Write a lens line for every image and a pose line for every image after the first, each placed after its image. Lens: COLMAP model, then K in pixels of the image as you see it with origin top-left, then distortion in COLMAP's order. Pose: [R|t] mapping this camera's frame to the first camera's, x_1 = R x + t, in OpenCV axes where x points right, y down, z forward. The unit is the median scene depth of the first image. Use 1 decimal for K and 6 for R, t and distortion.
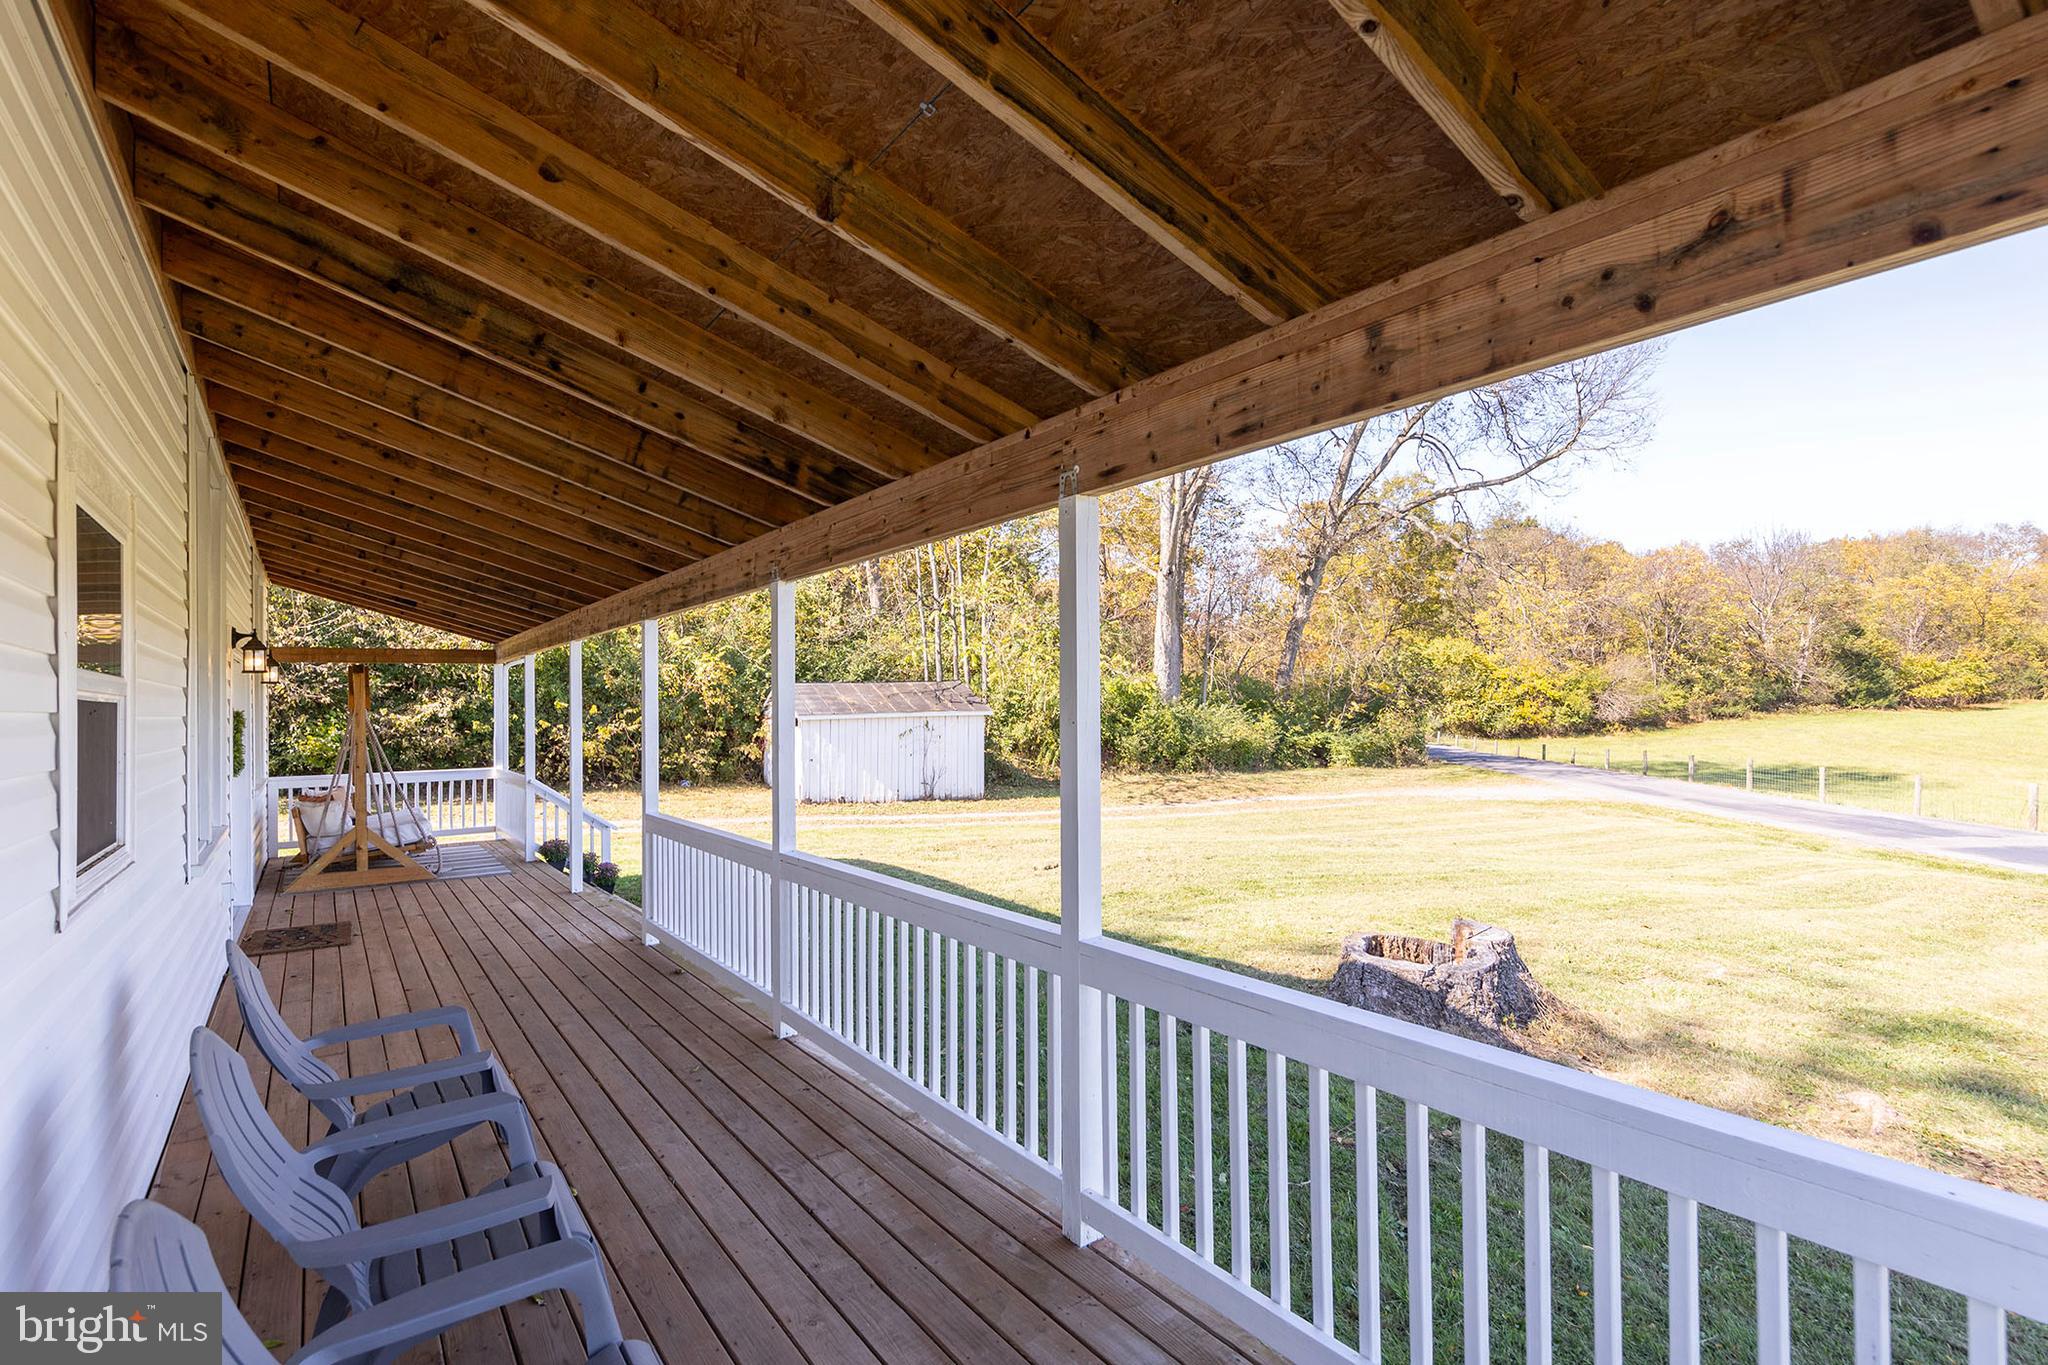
lens RADIAL K [[956.0, 0, 1029.3], [0, 956.0, 708.8], [0, 0, 1]] dist [0.001700, -0.000281]
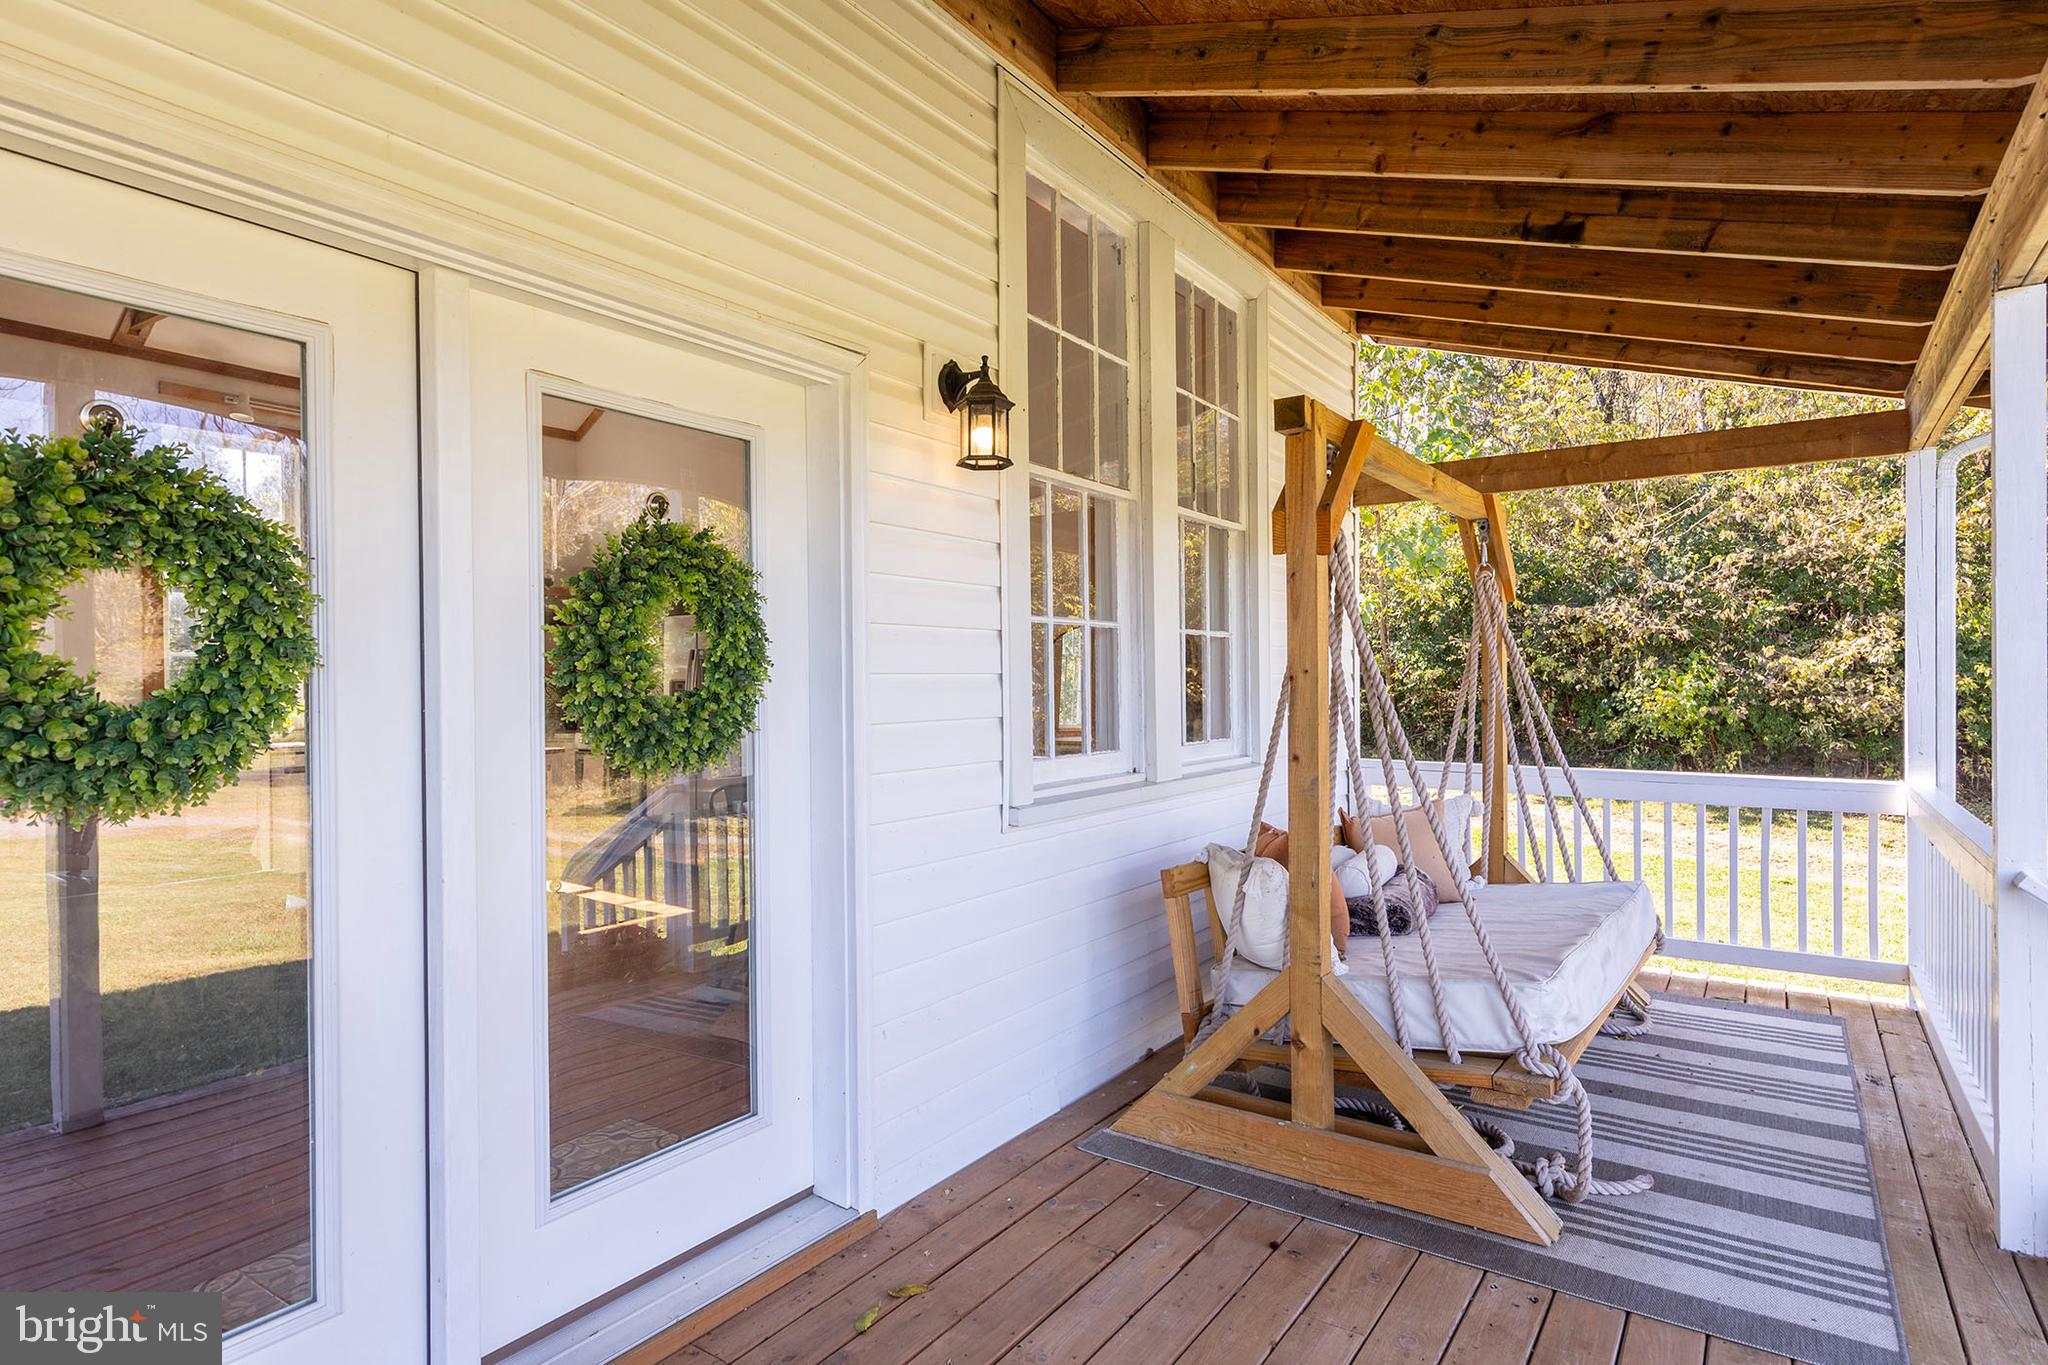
lens RADIAL K [[1117.2, 0, 1024.0], [0, 1117.2, 682.5], [0, 0, 1]] dist [0.002965, -0.000179]
pose [[0.331880, 0.020354, -0.943102, -0.756106], [-0.008611, 0.999791, 0.018547, 0.060504], [0.943282, 0.001966, 0.331986, 1.476180]]
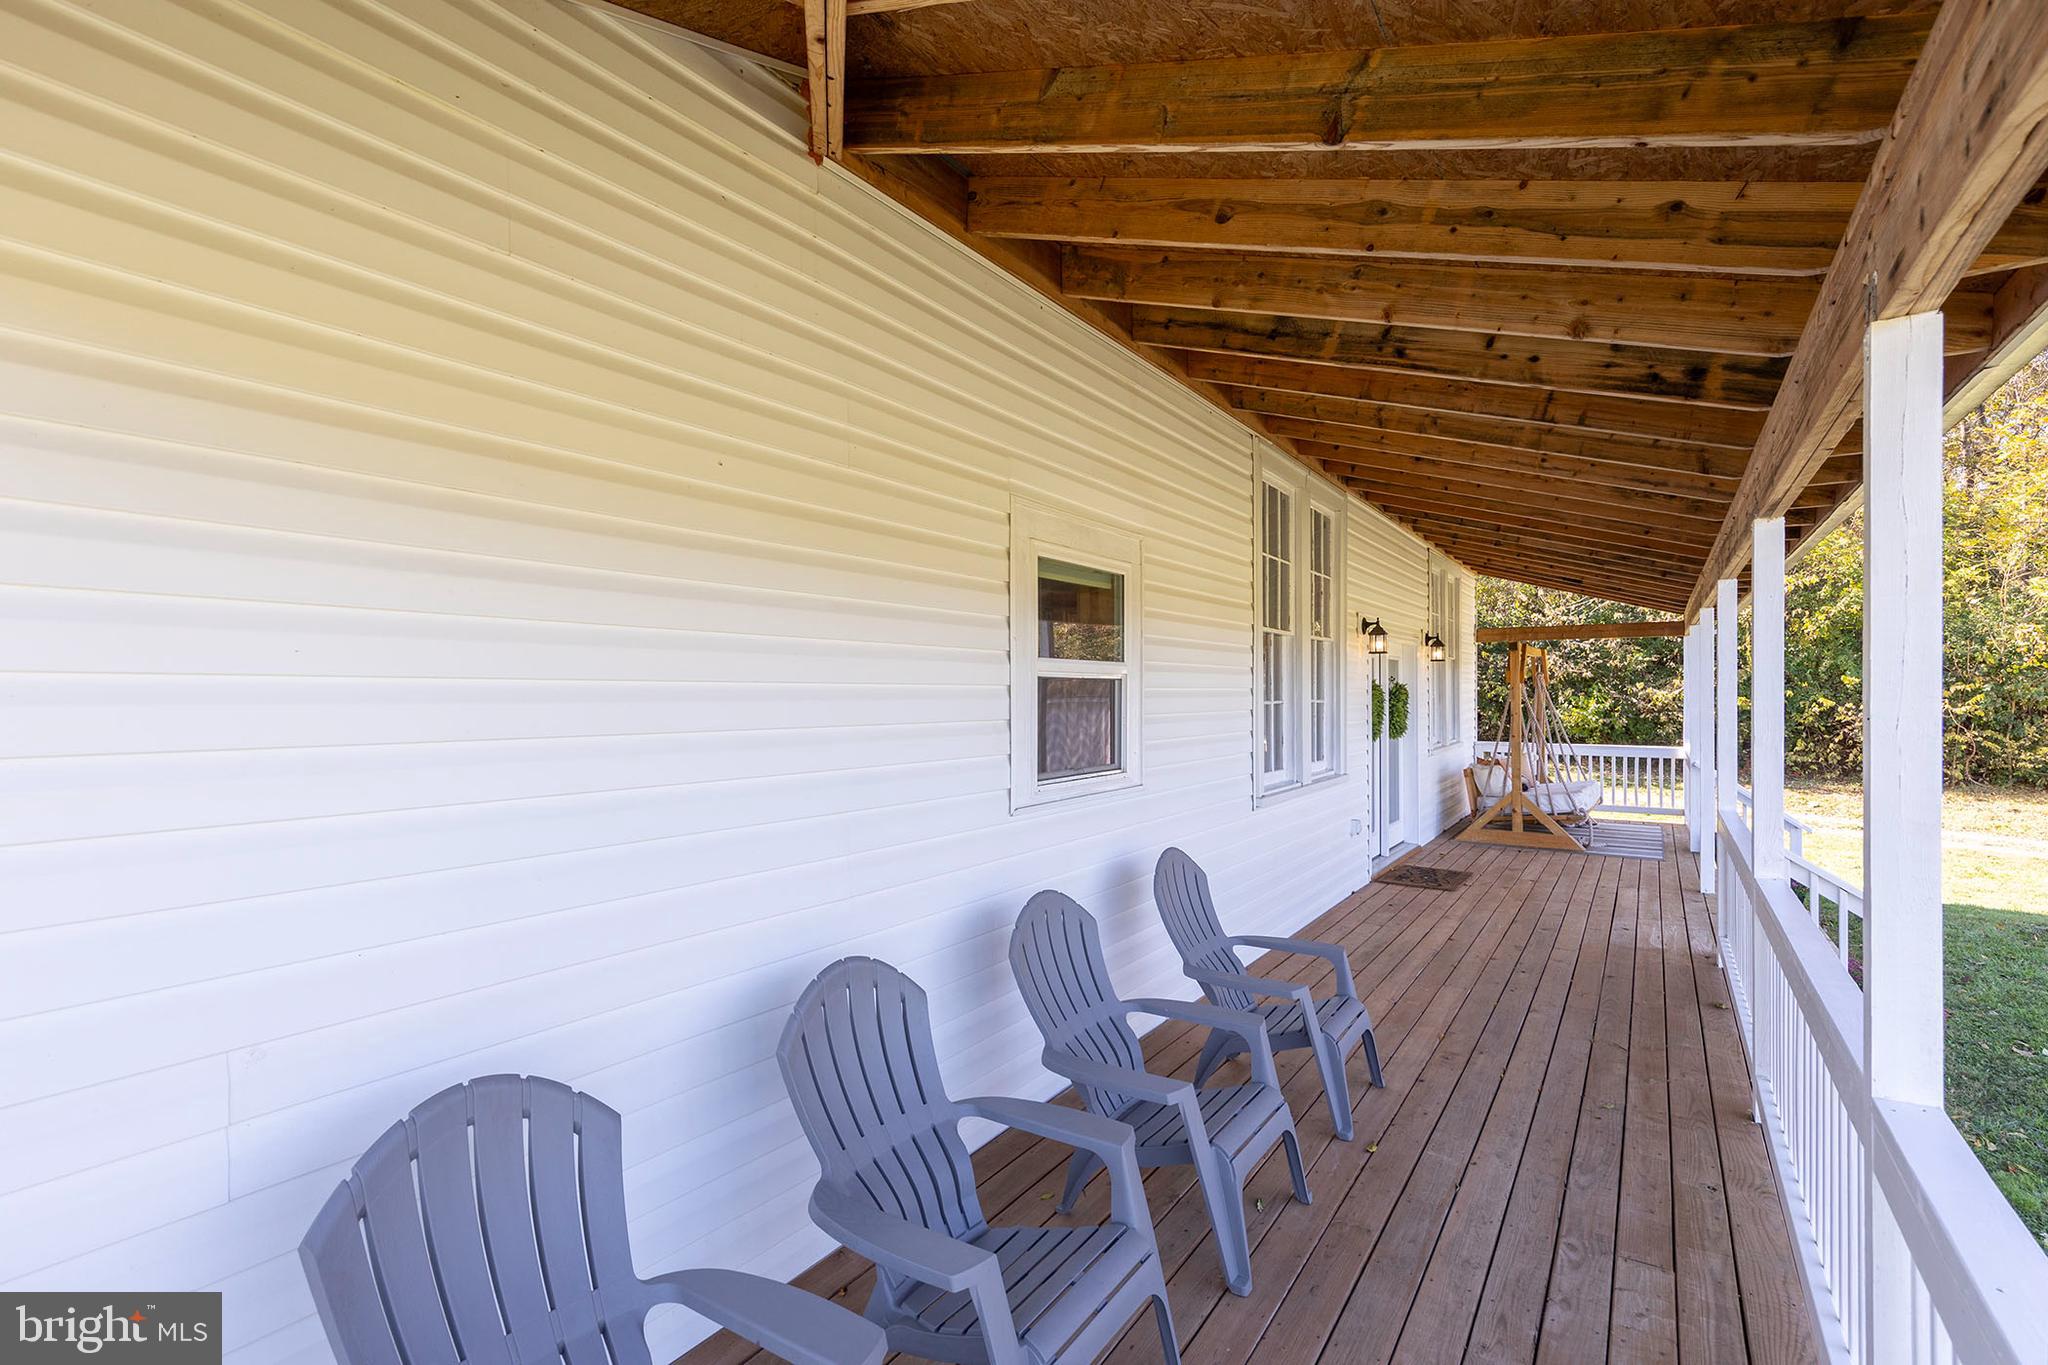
lens RADIAL K [[953.9, 0, 1020.2], [0, 953.9, 694.7], [0, 0, 1]] dist [0.001908, -0.000259]
pose [[0.341029, 0.019546, -0.939849, 0.231799], [-0.007635, 0.999808, 0.018023, -0.003758], [0.940022, 0.001029, 0.341113, 0.179663]]
